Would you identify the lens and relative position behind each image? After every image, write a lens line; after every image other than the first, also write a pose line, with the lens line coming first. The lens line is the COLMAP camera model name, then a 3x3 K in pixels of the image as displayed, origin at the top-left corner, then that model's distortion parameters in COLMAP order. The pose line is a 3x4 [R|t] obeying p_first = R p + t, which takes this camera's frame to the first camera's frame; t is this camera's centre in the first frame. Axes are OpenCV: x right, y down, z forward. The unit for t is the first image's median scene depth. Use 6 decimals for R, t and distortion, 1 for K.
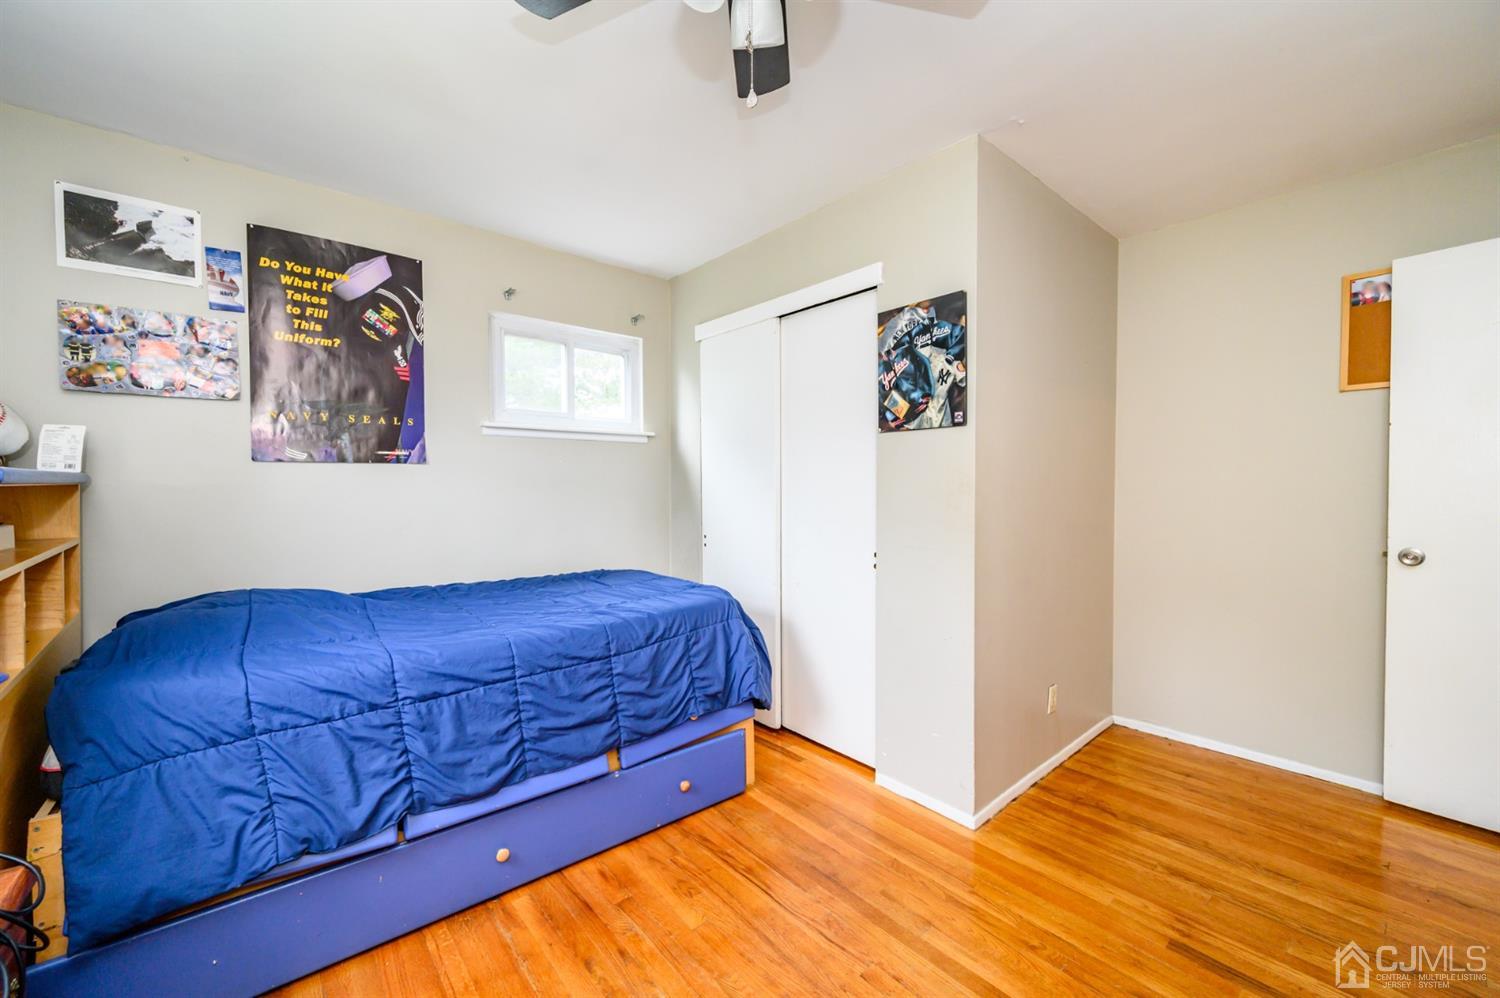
lens RADIAL K [[594.2, 0, 741.6], [0, 594.2, 495.4], [0, 0, 1]] dist [0.001932, -0.000188]
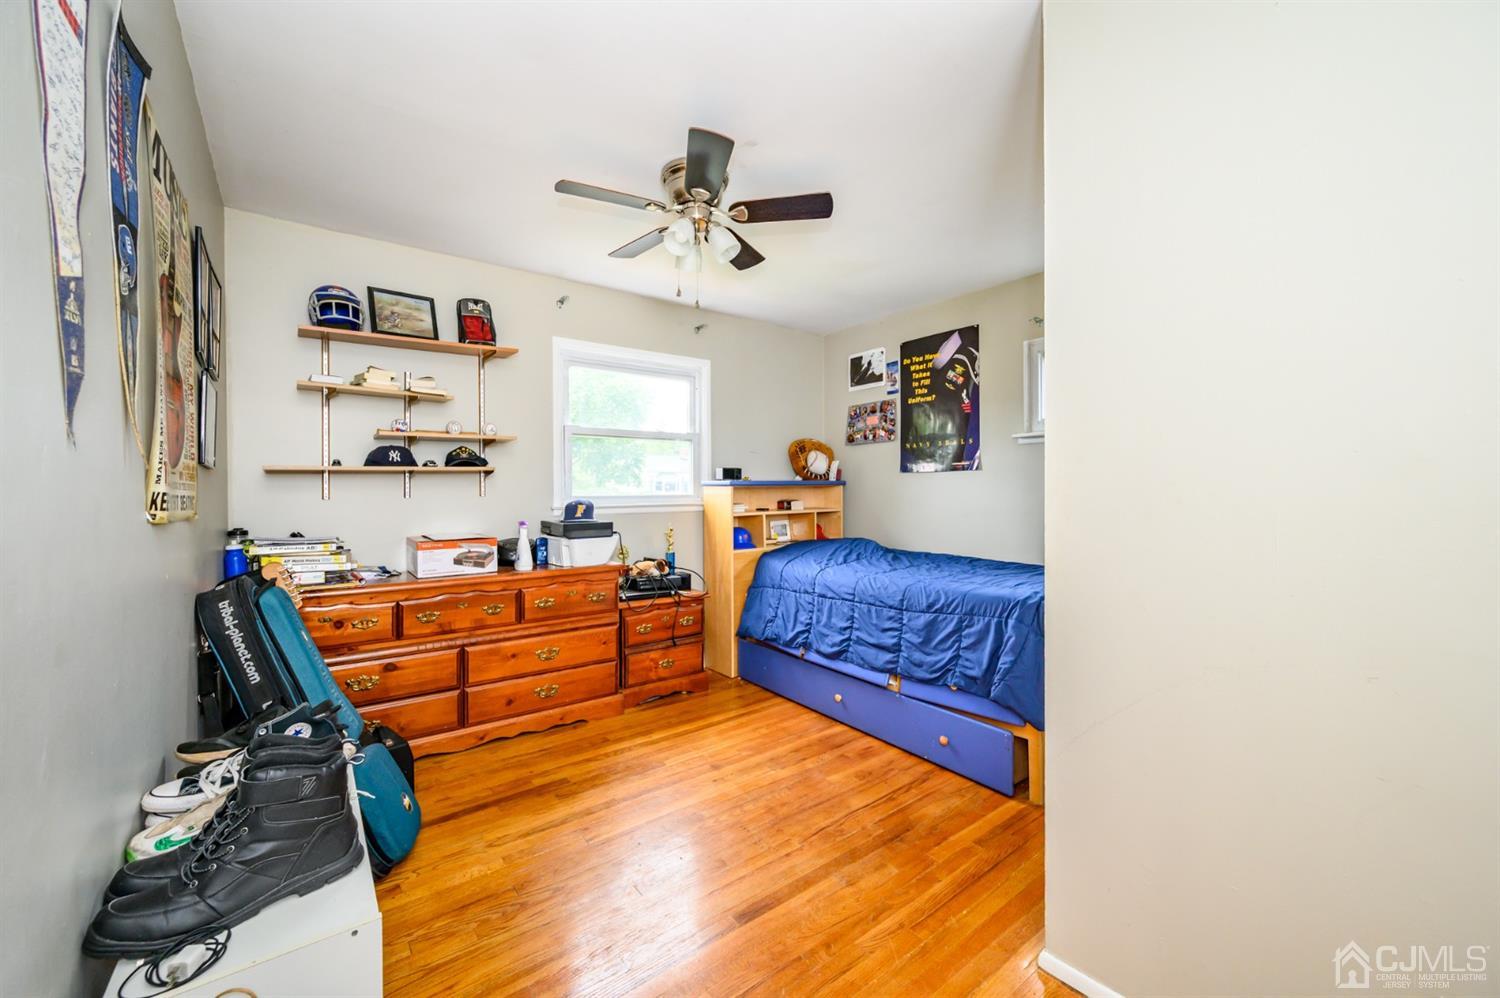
lens RADIAL K [[594.2, 0, 743.4], [0, 594.2, 492.4], [0, 0, 1]] dist [0.001932, -0.000188]
pose [[-0.059284, 0.007279, -0.998215, 1.116695], [-0.014403, 0.999863, 0.008146, -0.005439], [0.998137, 0.014860, -0.059171, 0.679525]]
